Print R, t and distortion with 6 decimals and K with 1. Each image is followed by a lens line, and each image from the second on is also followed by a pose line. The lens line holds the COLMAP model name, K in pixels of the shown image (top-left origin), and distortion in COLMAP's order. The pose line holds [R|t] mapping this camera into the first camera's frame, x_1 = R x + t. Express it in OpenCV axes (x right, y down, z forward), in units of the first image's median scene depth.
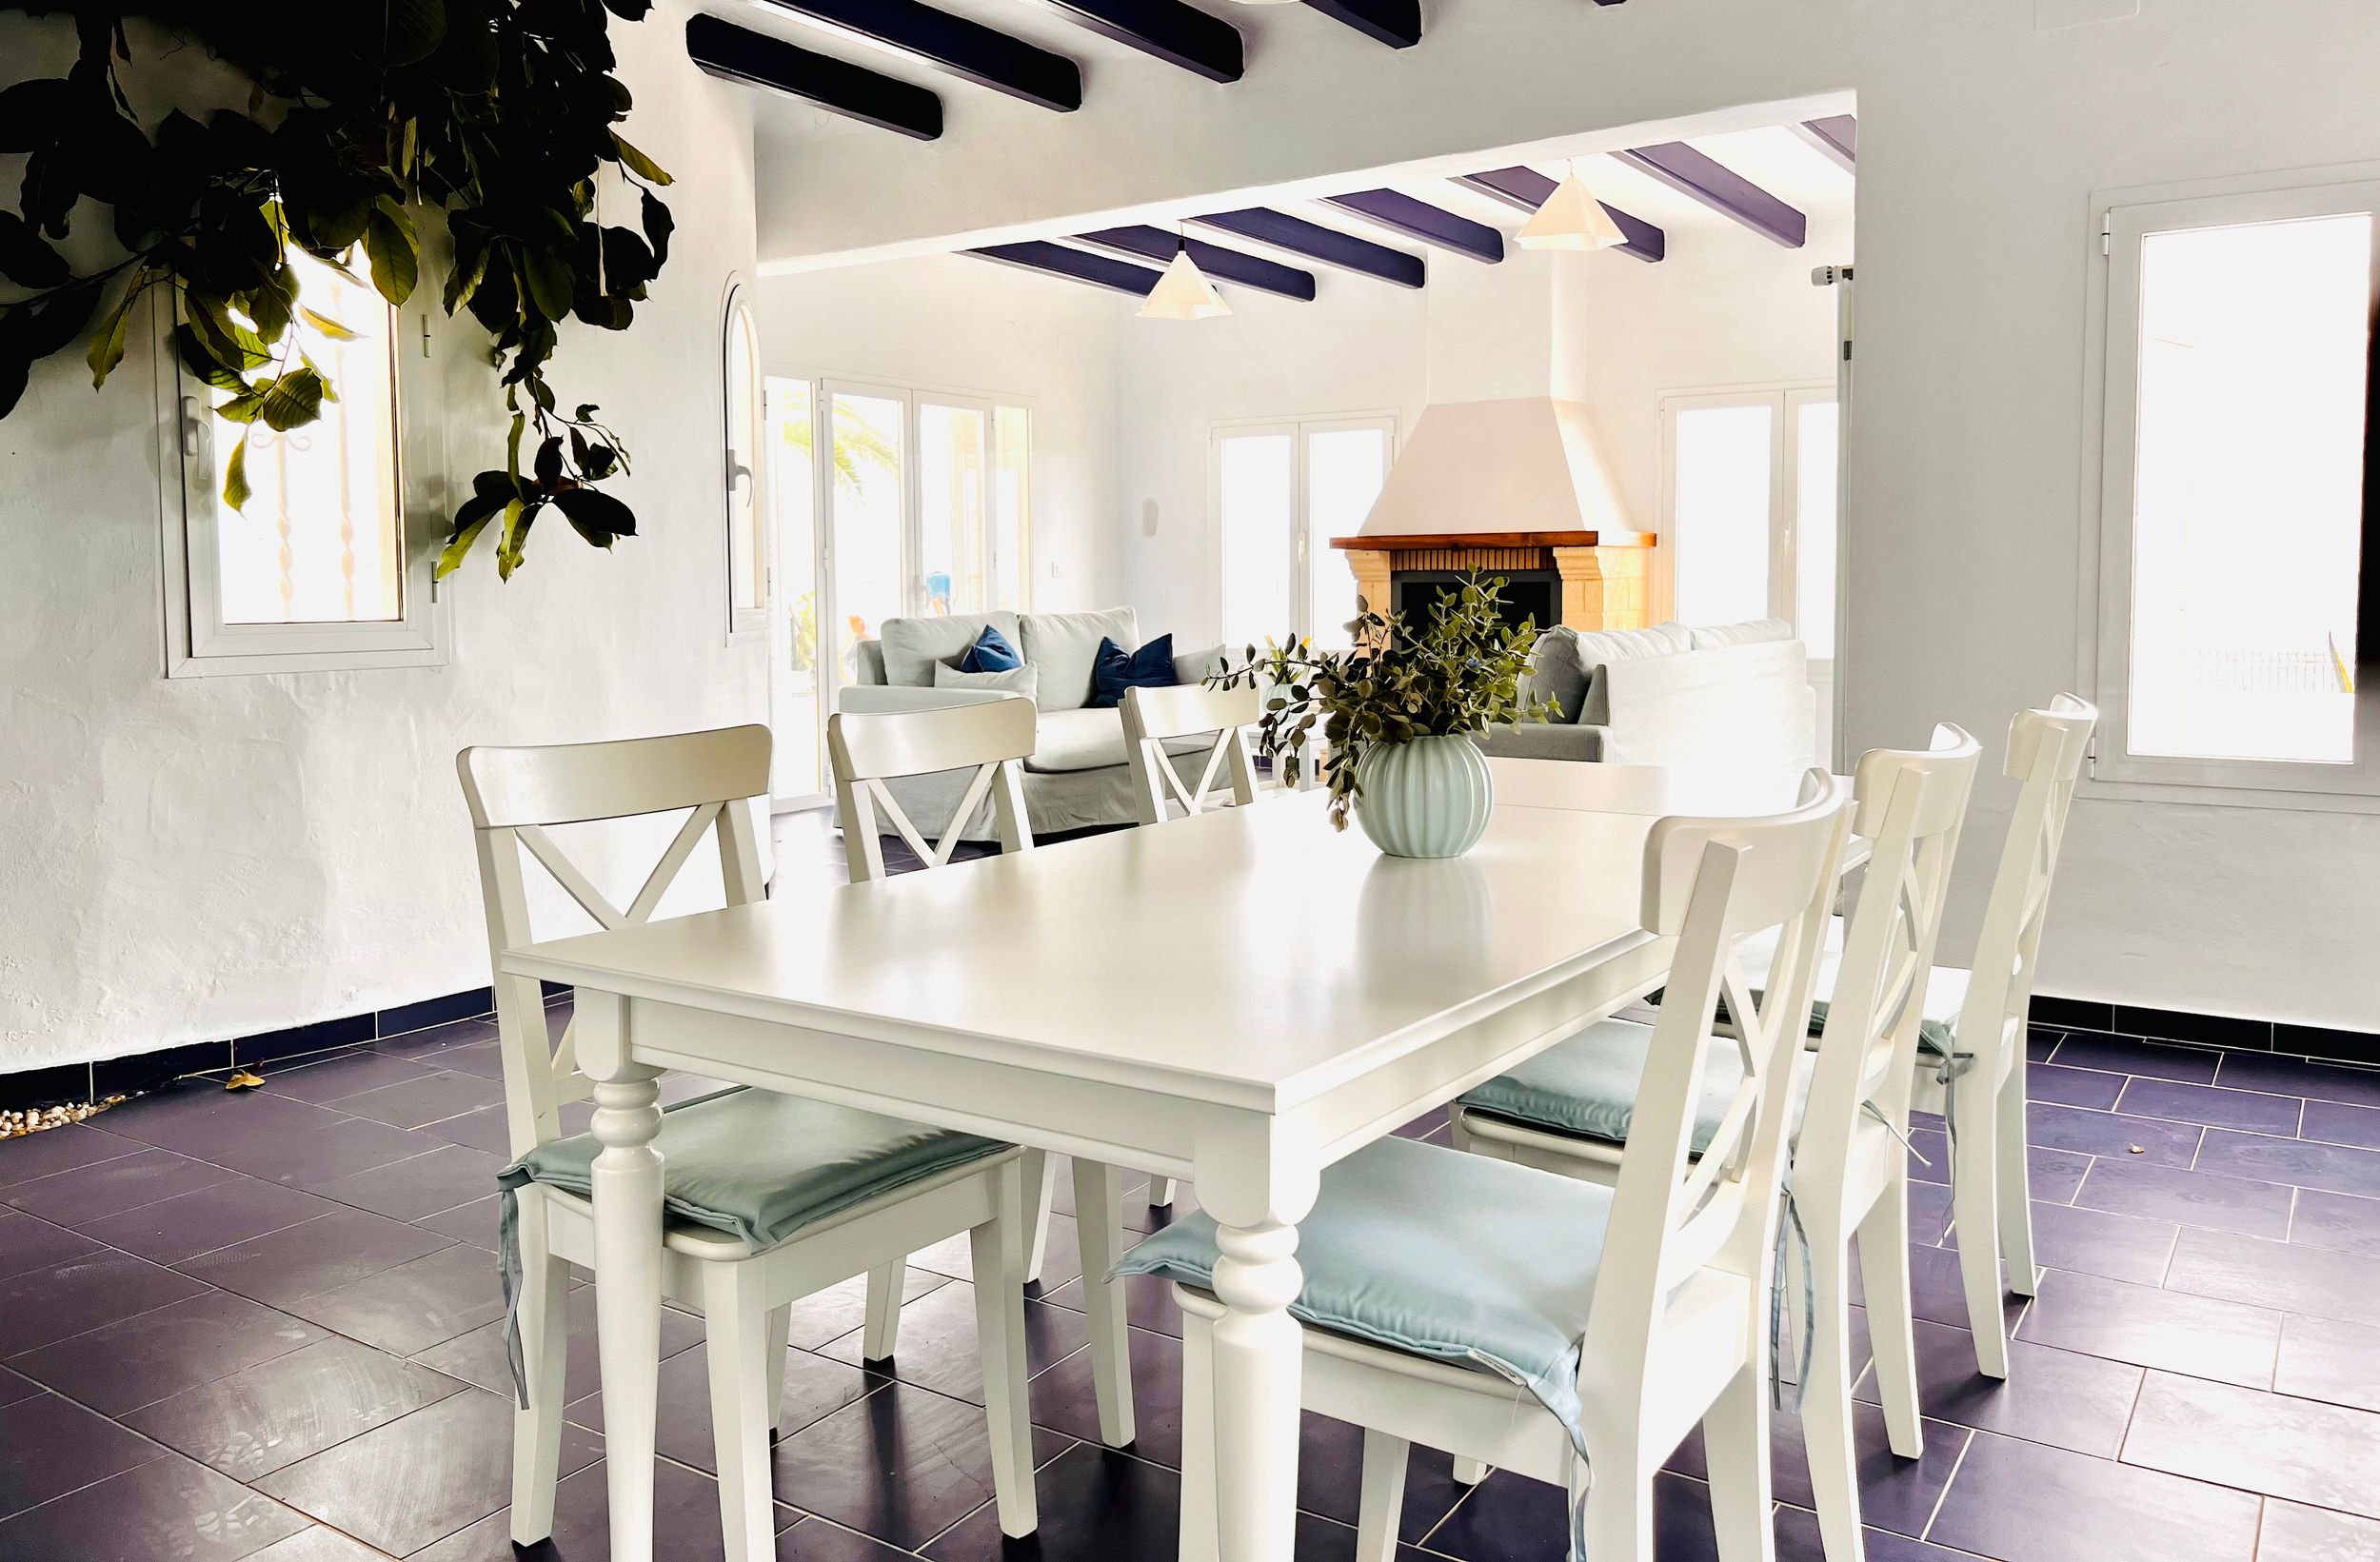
lens RADIAL K [[1783.1, 0, 1173.8], [0, 1783.1, 710.3], [0, 0, 1]] dist [0.010230, 0.003034]
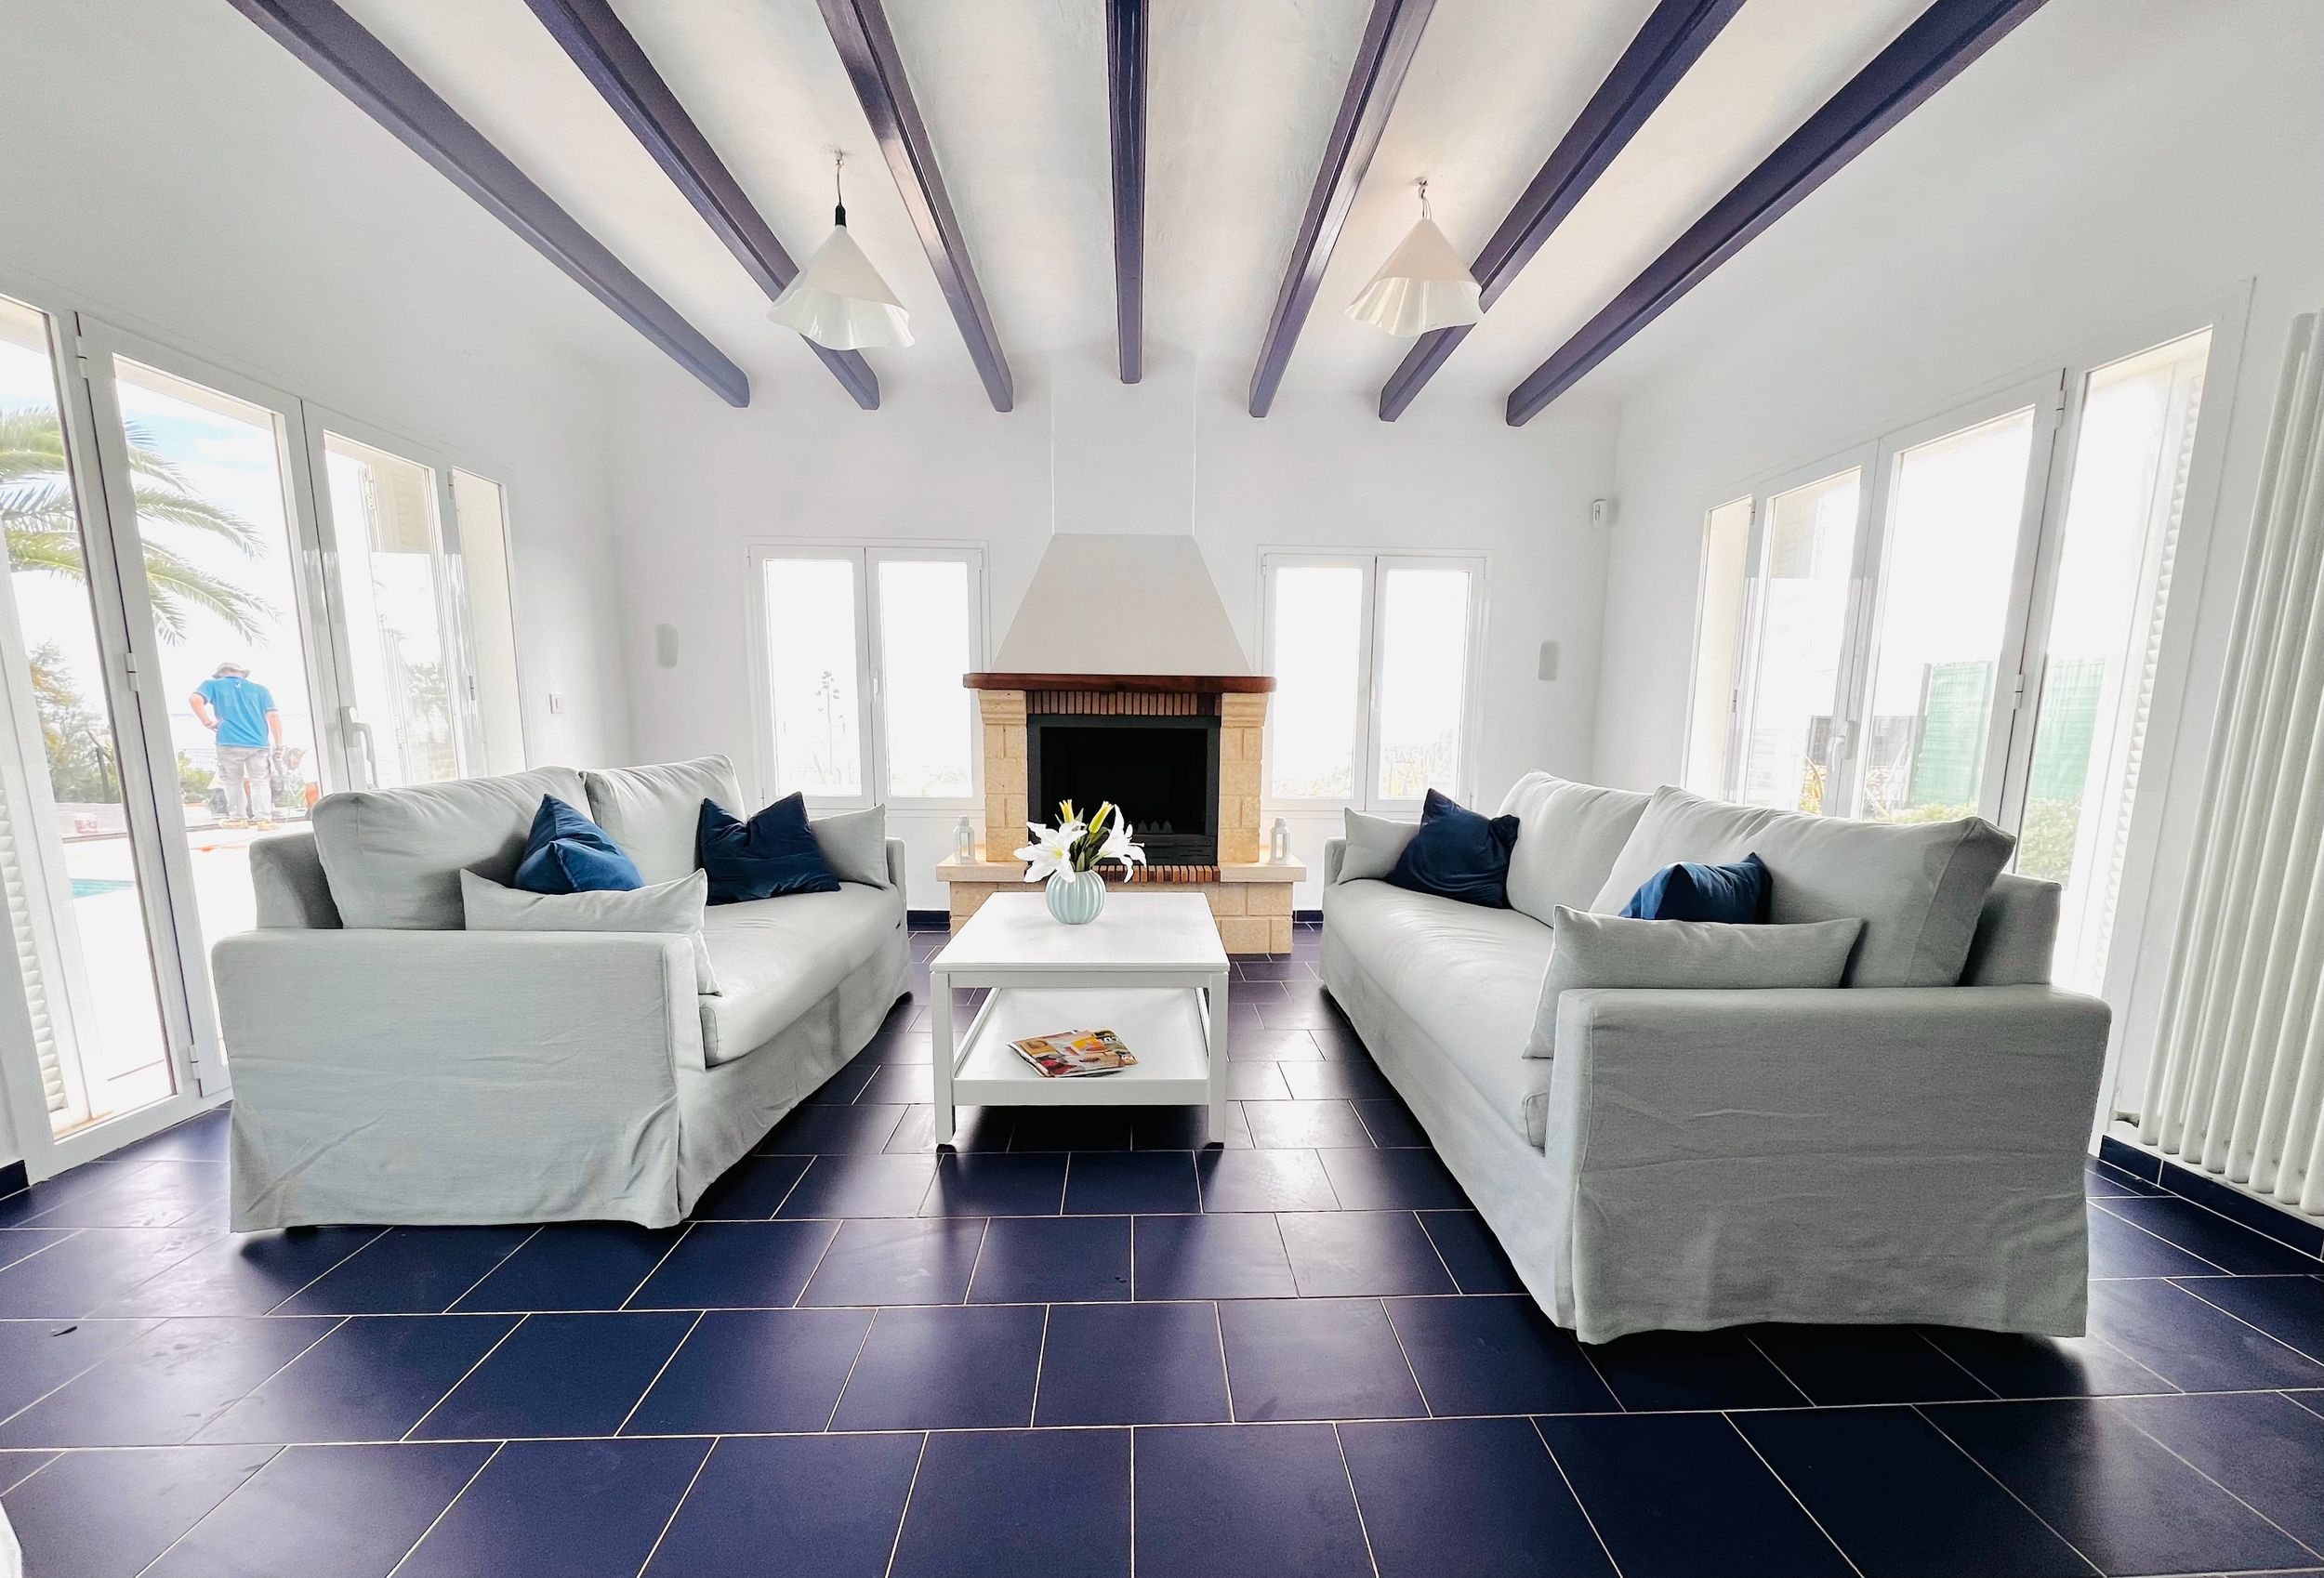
lens RADIAL K [[932.0, 0, 1157.3], [0, 932.0, 867.4], [0, 0, 1]] dist [-0.002616, -0.000035]
pose [[0.808805, -0.078086, 0.582870, -0.127324], [0.027779, 0.995112, 0.094767, -0.049969], [-0.587421, -0.060457, 0.807020, 0.659585]]
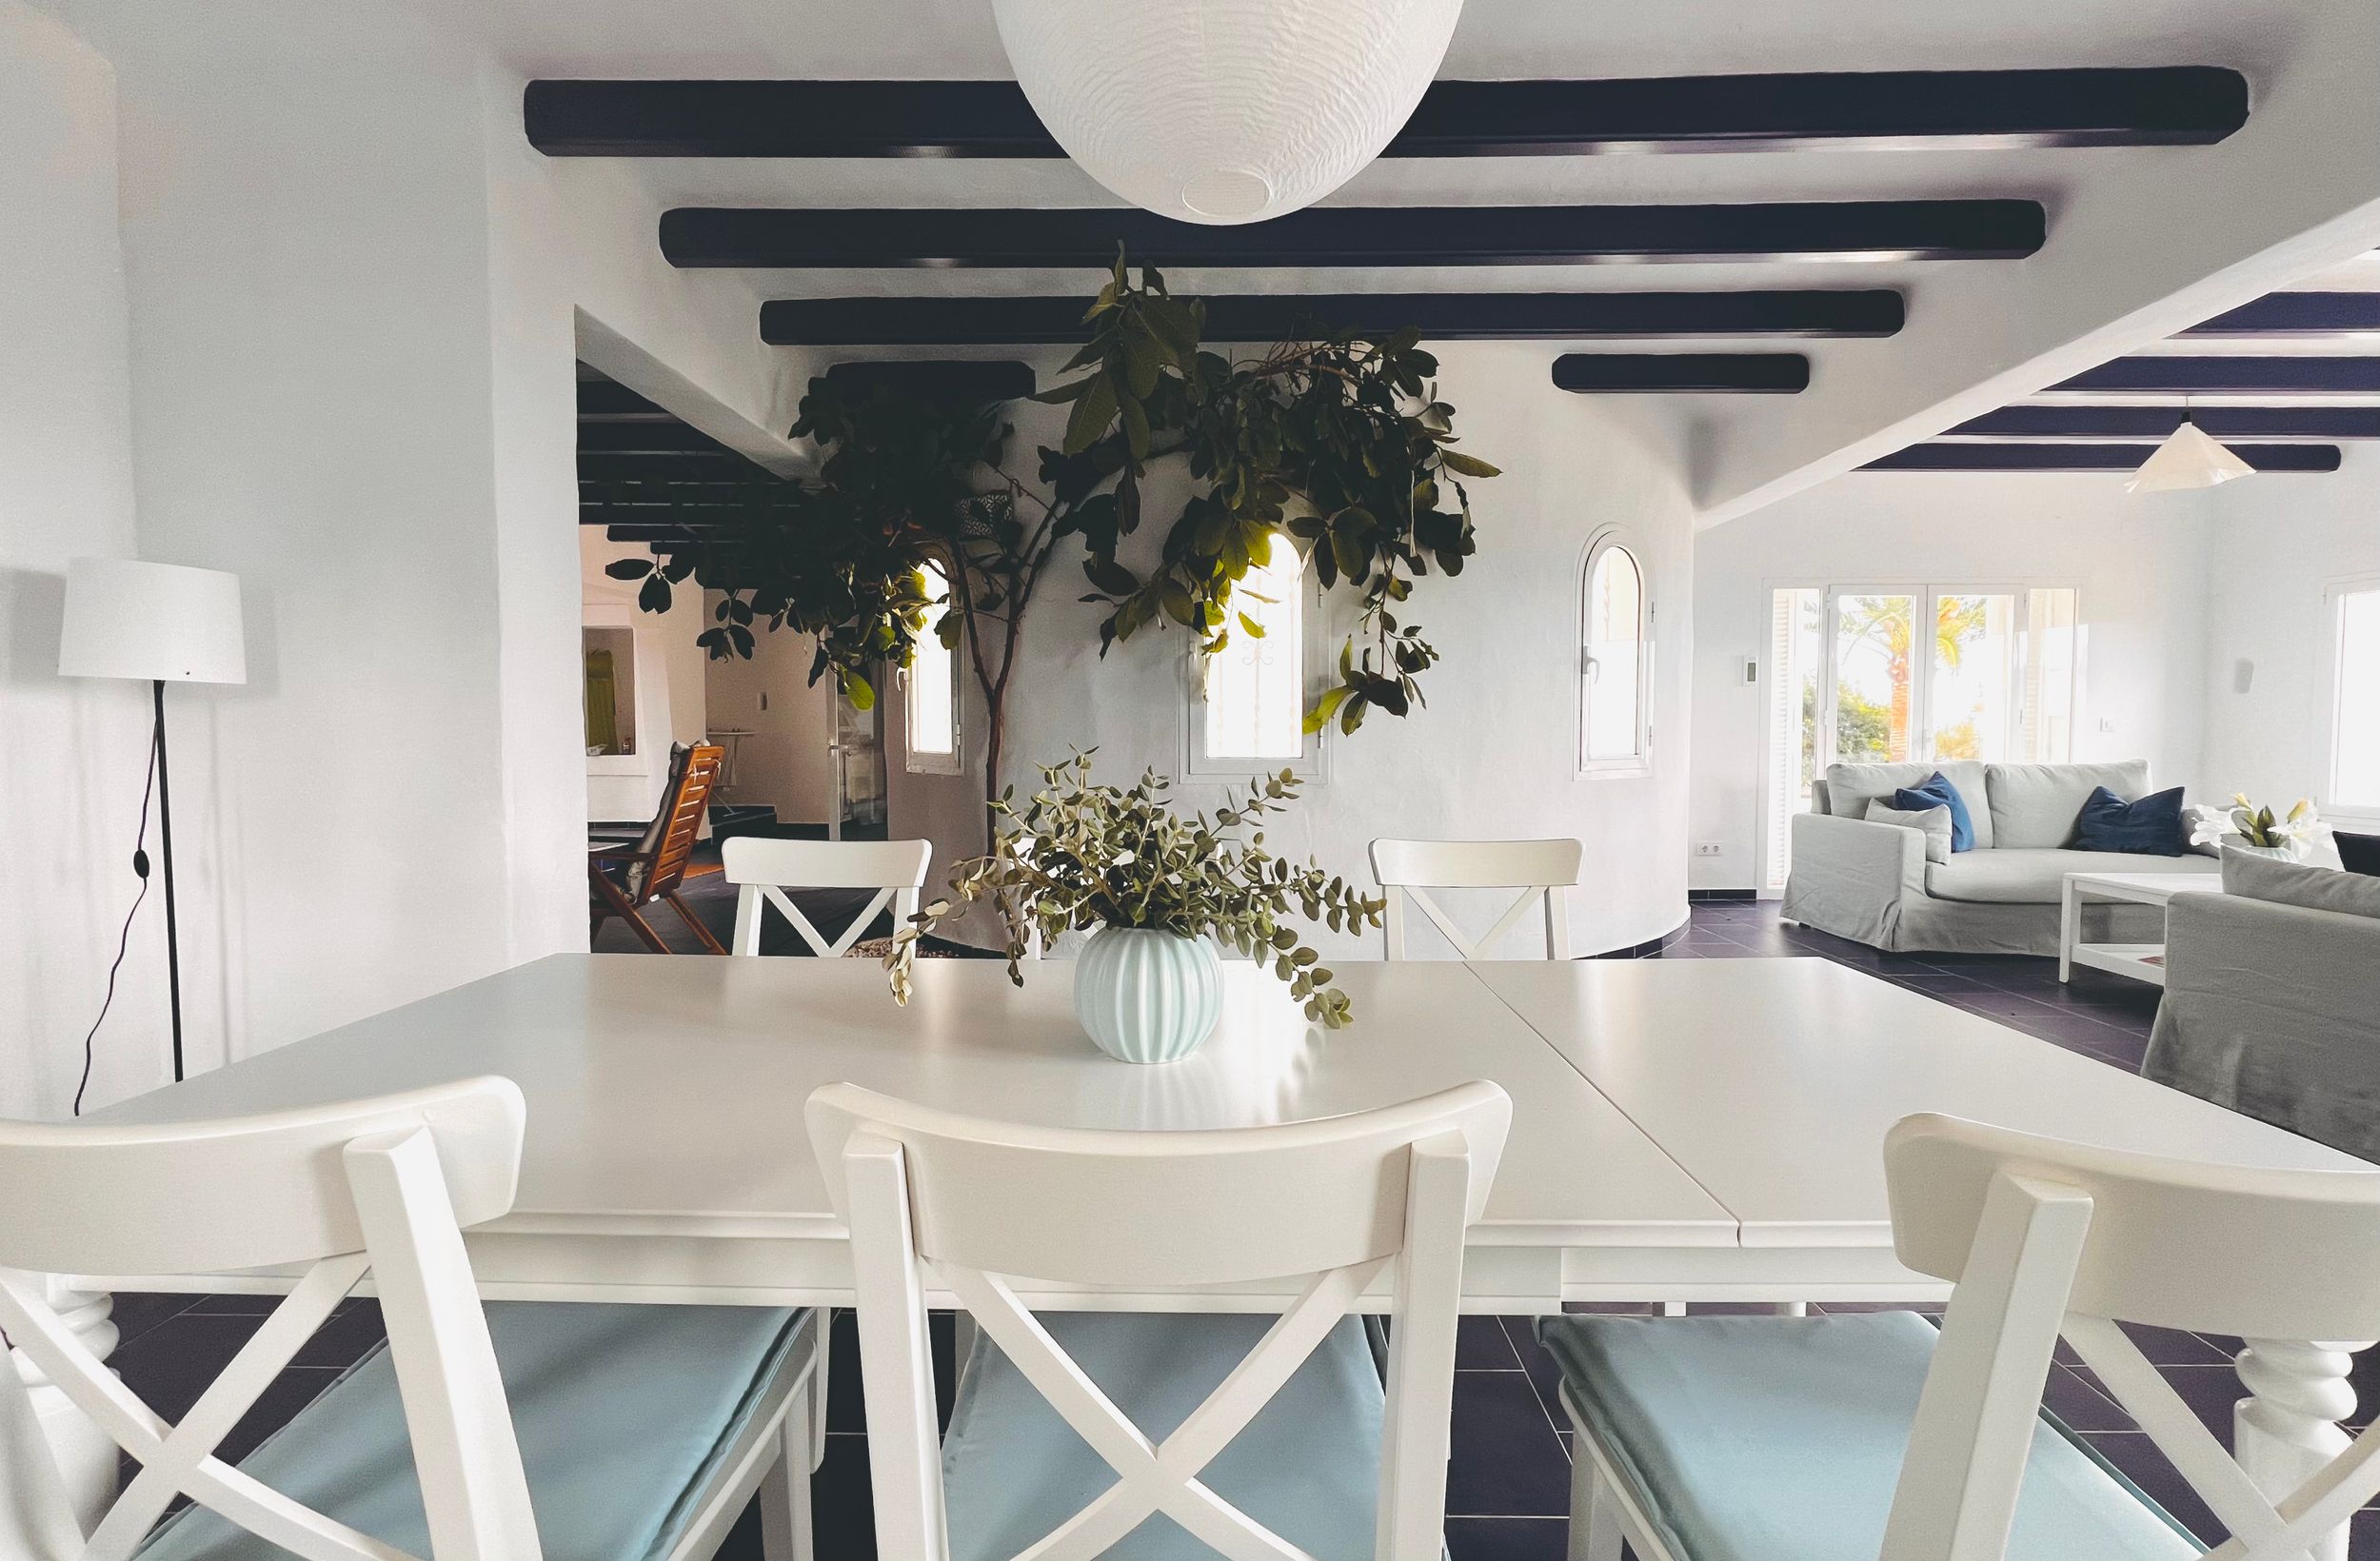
lens RADIAL K [[962.1, 0, 1202.4], [0, 962.1, 772.0], [0, 0, 1]] dist [-0.000110, 0.000190]
pose [[0.544695, 0.043379, -0.837512, 0.178961], [-0.064315, 0.997881, 0.009857, -0.022865], [0.836164, 0.048496, 0.546331, 0.231271]]
